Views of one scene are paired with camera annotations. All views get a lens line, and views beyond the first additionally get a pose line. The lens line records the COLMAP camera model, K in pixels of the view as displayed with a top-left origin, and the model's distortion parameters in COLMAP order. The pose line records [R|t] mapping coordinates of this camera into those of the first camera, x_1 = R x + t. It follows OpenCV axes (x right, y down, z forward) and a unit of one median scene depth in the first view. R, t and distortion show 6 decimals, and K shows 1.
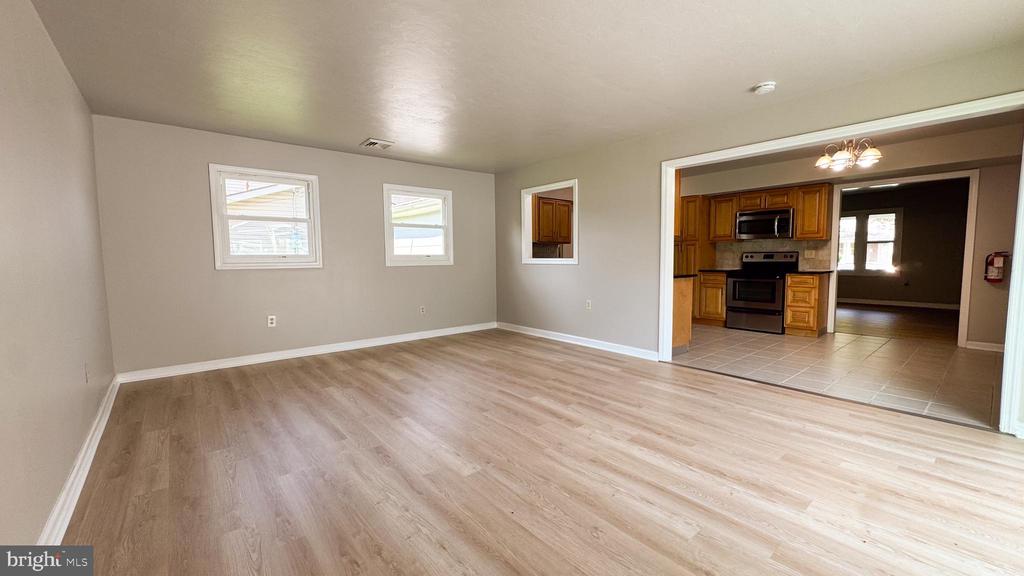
lens RADIAL K [[409.0, 0, 512.0], [0, 409.0, 288.0], [0, 0, 1]] dist [-0.004138, -0.000198]
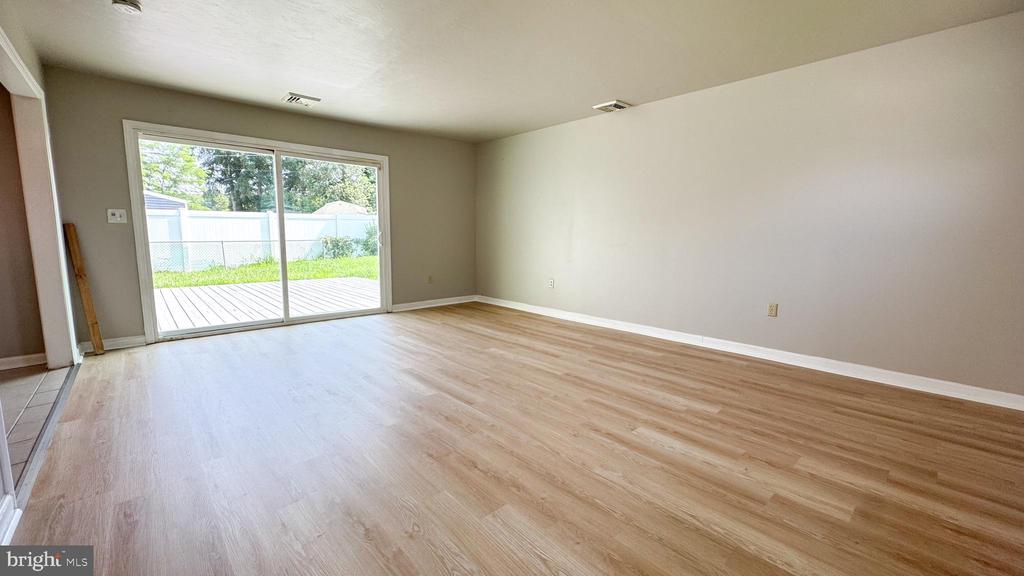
lens RADIAL K [[409.0, 0, 512.0], [0, 409.0, 288.0], [0, 0, 1]] dist [-0.004138, -0.000198]
pose [[-0.998745, 0.011007, -0.048856, -0.070811], [0.000761, 0.978771, 0.204958, -0.112001], [0.050075, 0.204663, -0.977551, 1.727480]]
